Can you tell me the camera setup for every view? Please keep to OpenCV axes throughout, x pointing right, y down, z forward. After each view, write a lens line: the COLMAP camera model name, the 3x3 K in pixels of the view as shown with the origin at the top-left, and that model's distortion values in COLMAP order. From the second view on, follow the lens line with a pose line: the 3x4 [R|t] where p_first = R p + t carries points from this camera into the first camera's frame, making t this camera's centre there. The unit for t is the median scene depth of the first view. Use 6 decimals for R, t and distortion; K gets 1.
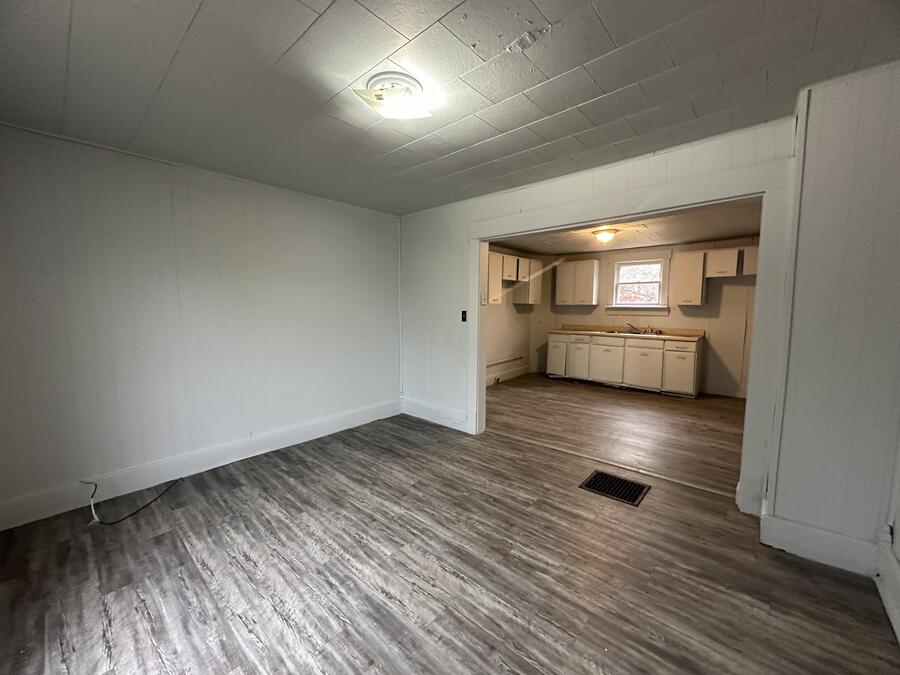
lens RADIAL K [[357.5, 0, 454.4], [0, 357.5, 336.8], [0, 0, 1]] dist [-0.008116, -0.000196]
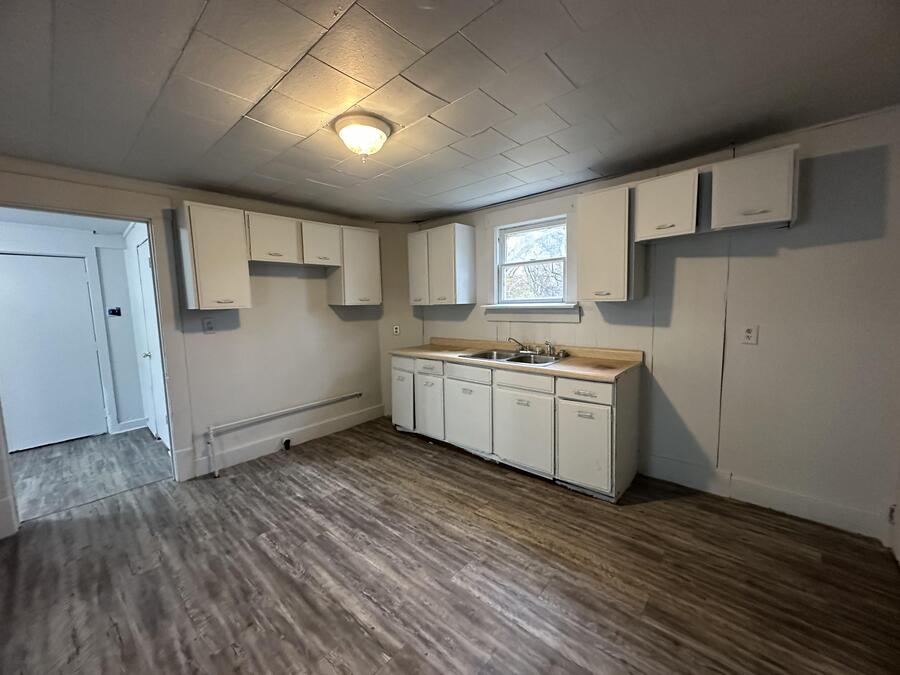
lens RADIAL K [[357.5, 0, 454.4], [0, 357.5, 336.8], [0, 0, 1]] dist [-0.008116, -0.000196]
pose [[0.999624, -0.026349, -0.007535, 0.406698], [0.026393, 0.999634, 0.005886, -0.044129], [0.007377, -0.006083, 0.999954, 0.460473]]
